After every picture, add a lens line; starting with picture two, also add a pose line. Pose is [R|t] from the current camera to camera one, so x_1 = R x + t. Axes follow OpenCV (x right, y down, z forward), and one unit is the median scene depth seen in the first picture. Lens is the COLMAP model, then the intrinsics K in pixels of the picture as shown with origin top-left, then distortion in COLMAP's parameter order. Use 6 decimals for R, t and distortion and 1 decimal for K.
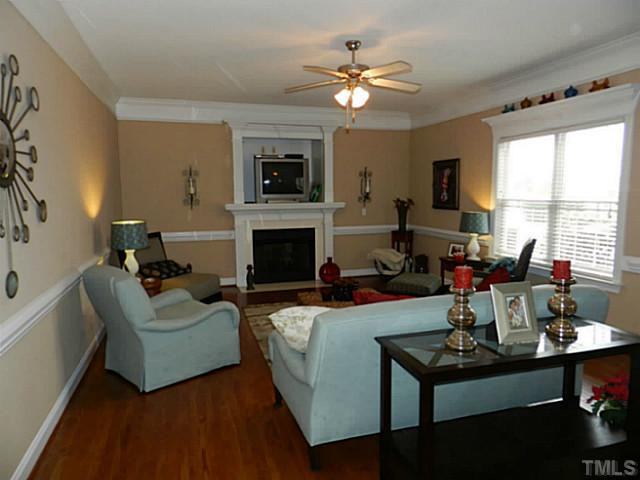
lens RADIAL K [[433.7, 0, 320.5], [0, 433.7, 242.0], [0, 0, 1]] dist [0.020529, -0.003726]
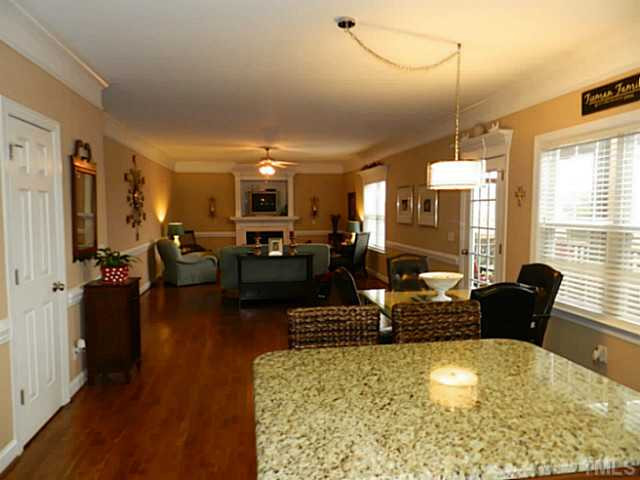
lens RADIAL K [[433.7, 0, 318.1], [0, 433.7, 241.4], [0, 0, 1]] dist [0.020529, -0.003726]
pose [[0.989995, 0.015003, -0.140301, 0.443056], [-0.020981, 0.998929, -0.041228, 0.090701], [0.139532, 0.043759, 0.989250, -0.818046]]
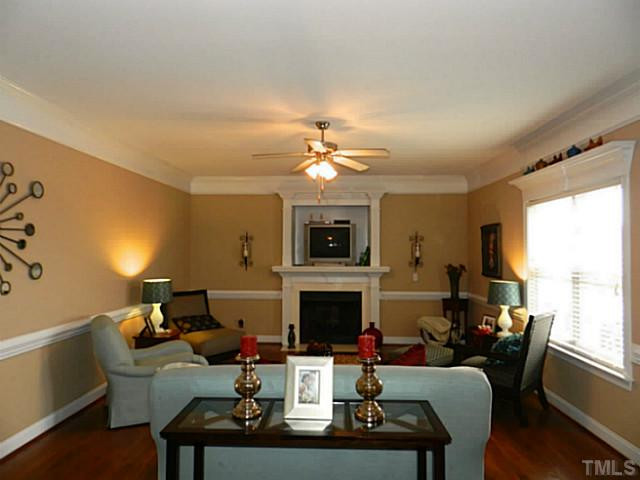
lens RADIAL K [[433.7, 0, 319.4], [0, 433.7, 241.2], [0, 0, 1]] dist [0.020529, -0.003726]
pose [[0.941080, 0.002974, -0.338172, 0.284039], [-0.050252, 0.990090, -0.131135, -0.013716], [0.334430, 0.140402, 0.931903, 0.015622]]
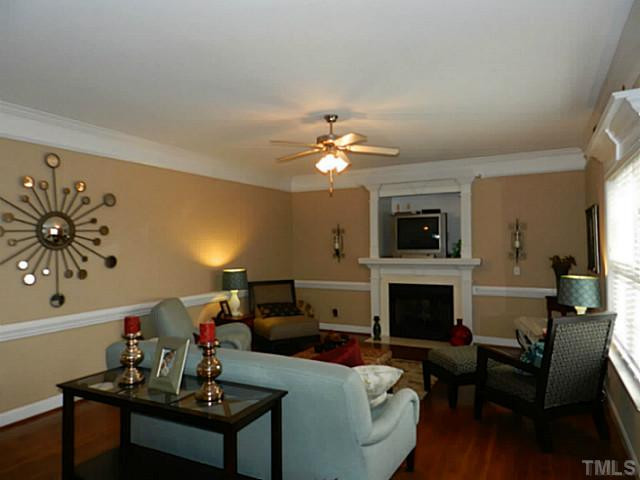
lens RADIAL K [[433.7, 0, 318.6], [0, 433.7, 241.7], [0, 0, 1]] dist [0.020529, -0.003726]
pose [[0.703089, -0.005330, -0.711082, 0.541301], [-0.076759, 0.993560, -0.083343, -0.031517], [0.706947, 0.113180, 0.698152, 0.162543]]
